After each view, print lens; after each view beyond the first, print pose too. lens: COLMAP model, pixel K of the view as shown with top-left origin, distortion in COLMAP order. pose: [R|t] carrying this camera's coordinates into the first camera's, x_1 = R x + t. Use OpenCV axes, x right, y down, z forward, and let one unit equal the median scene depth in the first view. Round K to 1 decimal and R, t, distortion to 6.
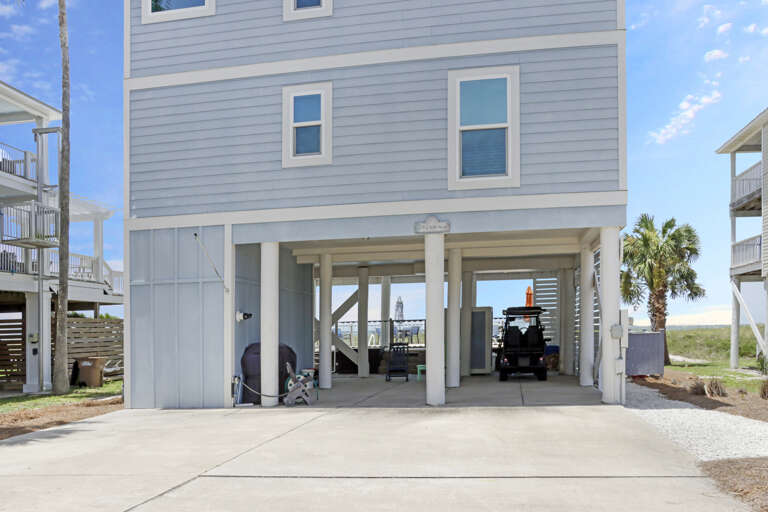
lens RADIAL K [[637.3, 0, 384.0], [0, 637.3, 256.0], [0, 0, 1]] dist [-0.150117, 0.011131]
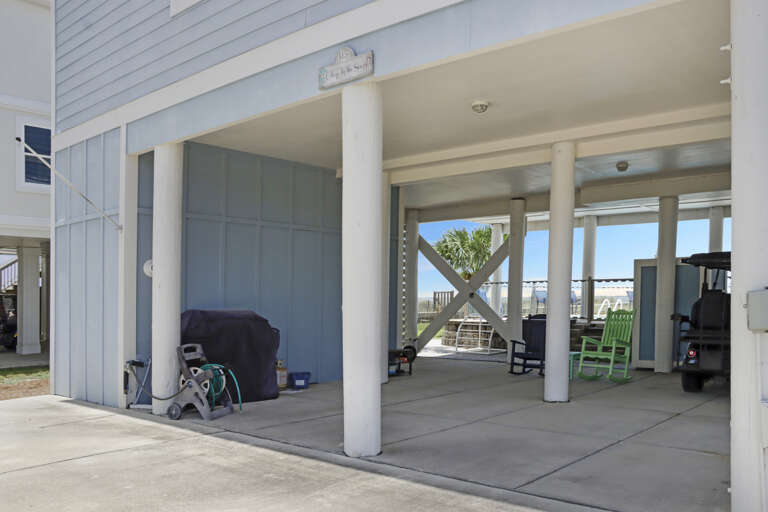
lens RADIAL K [[673.5, 0, 384.0], [0, 673.5, 256.0], [0, 0, 1]] dist [-0.002896, 0.000779]
pose [[0.880208, -0.018479, -0.474227, 0.303134], [0.044014, 0.998114, 0.042802, 0.064373], [0.472542, -0.058548, 0.879361, 0.518047]]
